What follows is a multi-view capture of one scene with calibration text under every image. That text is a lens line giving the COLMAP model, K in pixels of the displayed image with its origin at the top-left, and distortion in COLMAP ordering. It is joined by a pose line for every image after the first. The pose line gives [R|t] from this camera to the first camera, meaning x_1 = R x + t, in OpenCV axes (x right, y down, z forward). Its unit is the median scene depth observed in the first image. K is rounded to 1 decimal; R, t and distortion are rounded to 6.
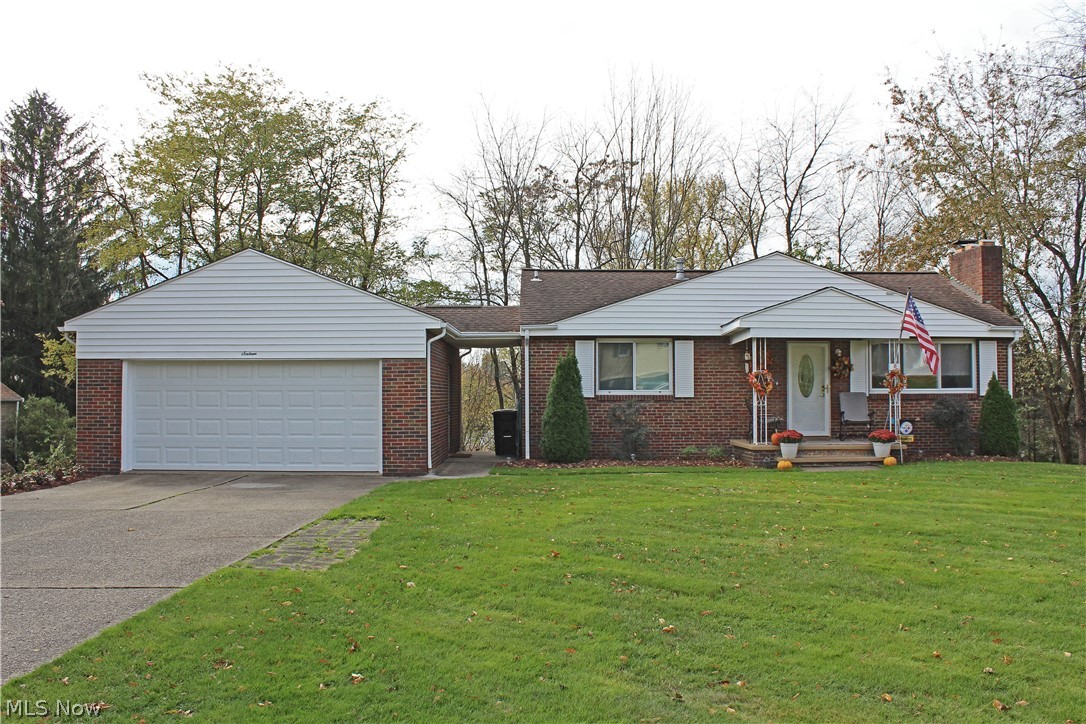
lens RADIAL K [[908.1, 0, 542.3], [0, 908.1, 357.2], [0, 0, 1]] dist [-0.127166, 0.016804]
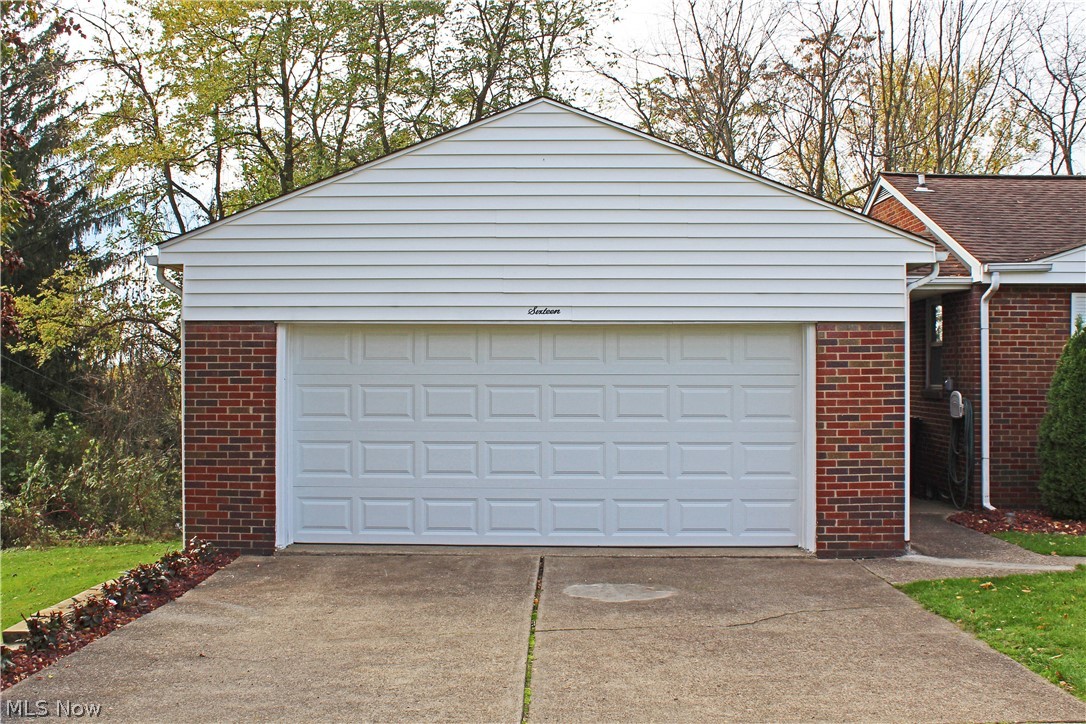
lens RADIAL K [[1154.9, 0, 545.1], [0, 1154.9, 362.7], [0, 0, 1]] dist [-0.077457, 0.000000]
pose [[0.999548, 0.005208, -0.029616, -0.261153], [-0.004335, 0.999557, 0.029450, 0.004999], [0.029756, -0.029308, 0.999127, 0.307737]]
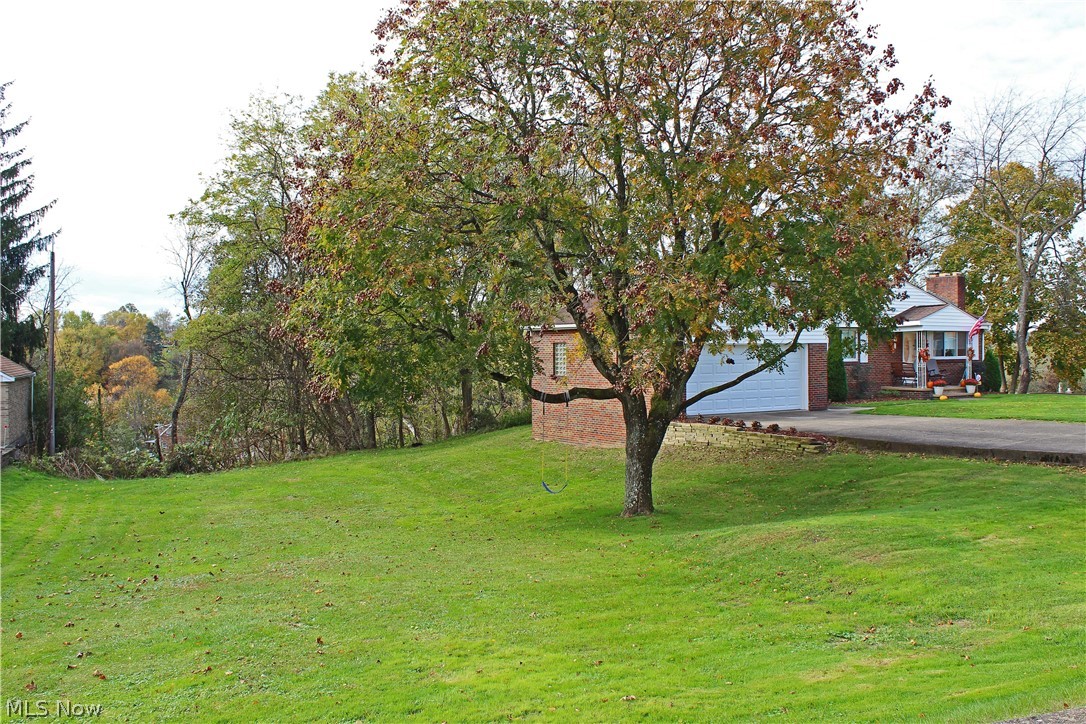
lens RADIAL K [[999.6, 0, 542.9], [0, 999.6, 360.1], [0, 0, 1]] dist [-0.083943, 0.000000]
pose [[0.861216, -0.010621, 0.508128, -1.362074], [-0.017556, 0.998563, 0.050629, -0.046588], [-0.507935, -0.052523, 0.859792, -0.334131]]
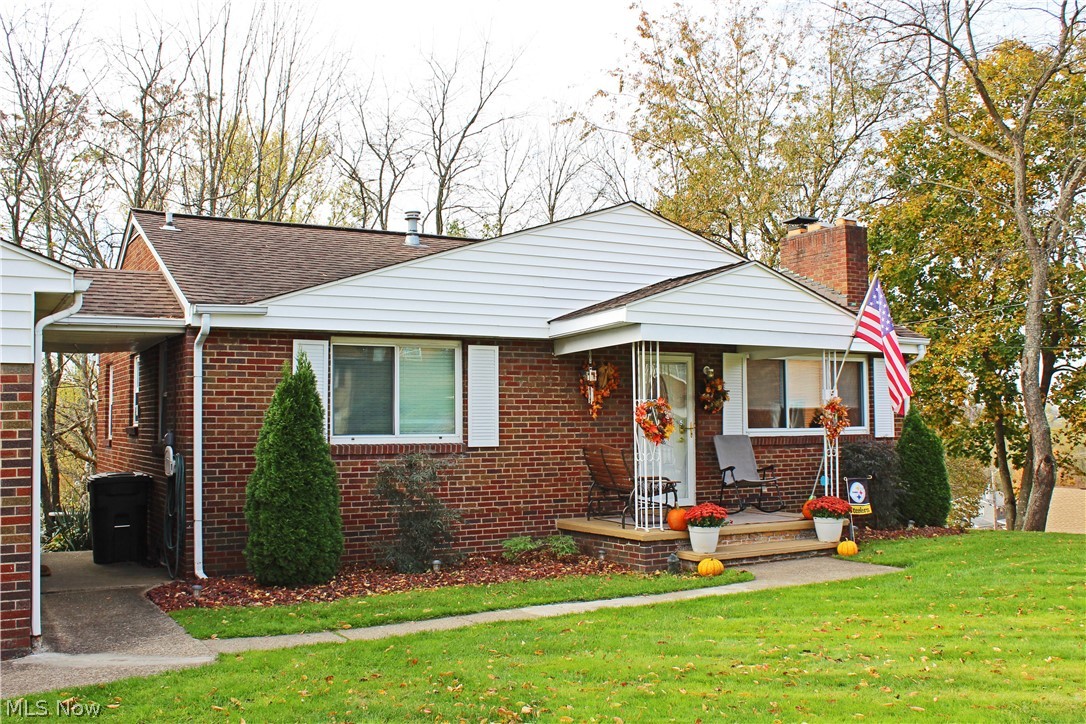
lens RADIAL K [[1064.0, 0, 543.9], [0, 1064.0, 362.6], [0, 0, 1]] dist [-0.086886, 0.000000]
pose [[0.875339, 0.020956, 0.483055, -0.129383], [-0.010406, 0.999645, -0.024510, 0.008060], [-0.483398, 0.016428, 0.875247, 0.409196]]
